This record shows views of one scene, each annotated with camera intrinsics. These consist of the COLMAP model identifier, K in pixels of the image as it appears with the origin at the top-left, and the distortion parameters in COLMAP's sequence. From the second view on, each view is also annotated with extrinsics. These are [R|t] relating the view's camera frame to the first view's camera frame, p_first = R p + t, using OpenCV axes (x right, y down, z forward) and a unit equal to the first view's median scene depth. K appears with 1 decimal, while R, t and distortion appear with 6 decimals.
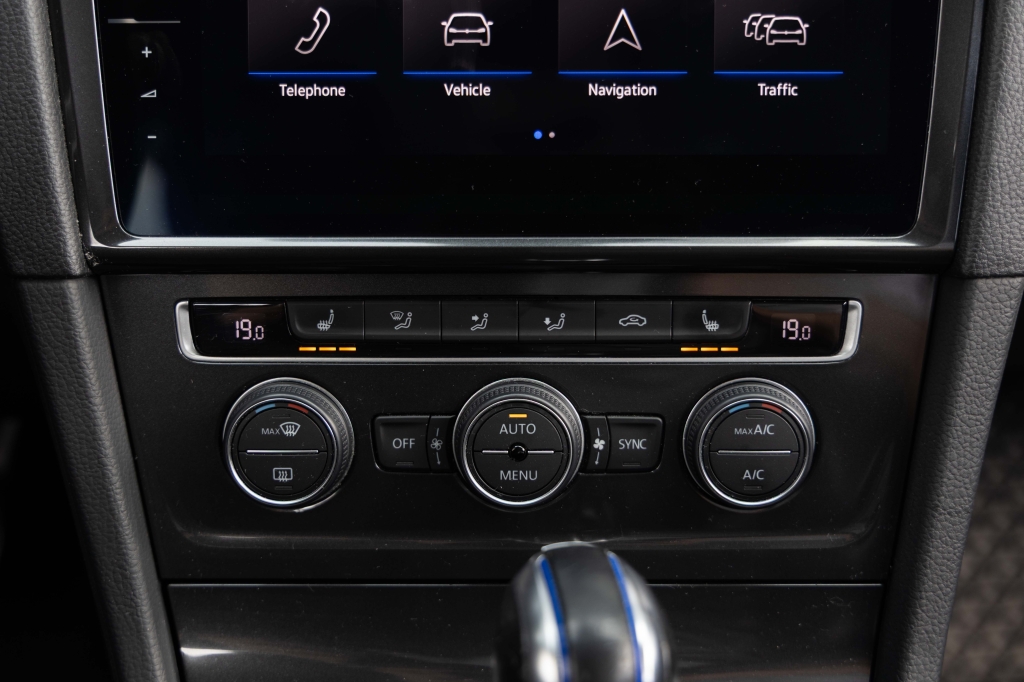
lens RADIAL K [[1467.4, 0, 512.4], [0, 1467.4, 333.7], [0, 0, 1]] dist [-0.018486, 0.000000]
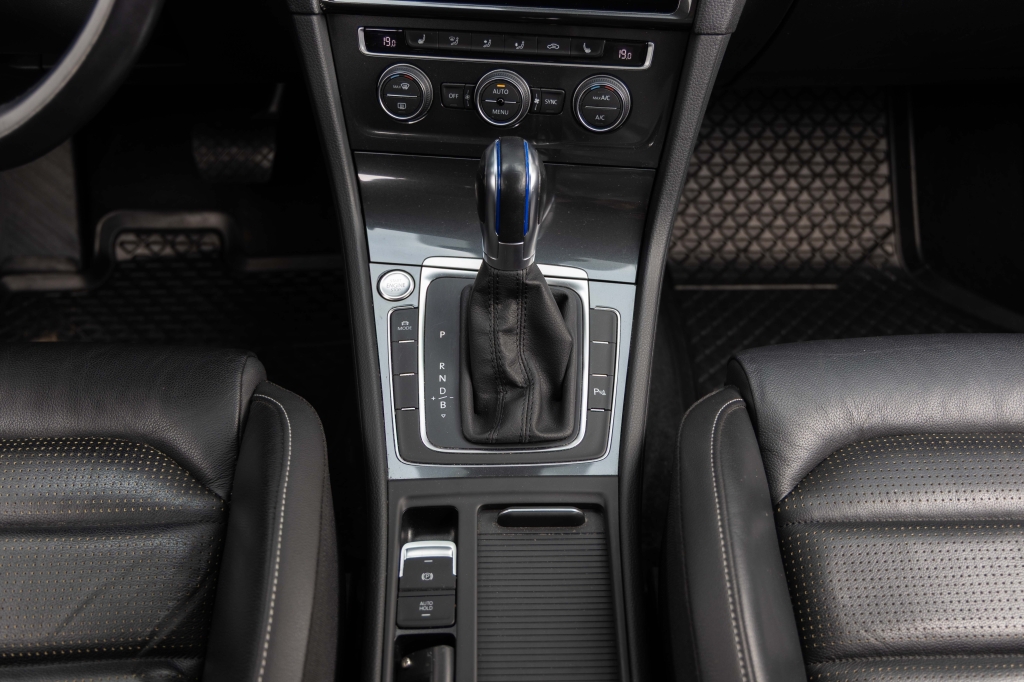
lens RADIAL K [[1020.9, 0, 511.8], [0, 1020.9, 350.6], [0, 0, 1]] dist [0.010424, 0.000000]
pose [[0.994648, 0.074534, -0.071550, 0.168010], [-0.051632, 0.958424, 0.280637, 0.002053], [0.089492, -0.275441, 0.957143, -0.675162]]
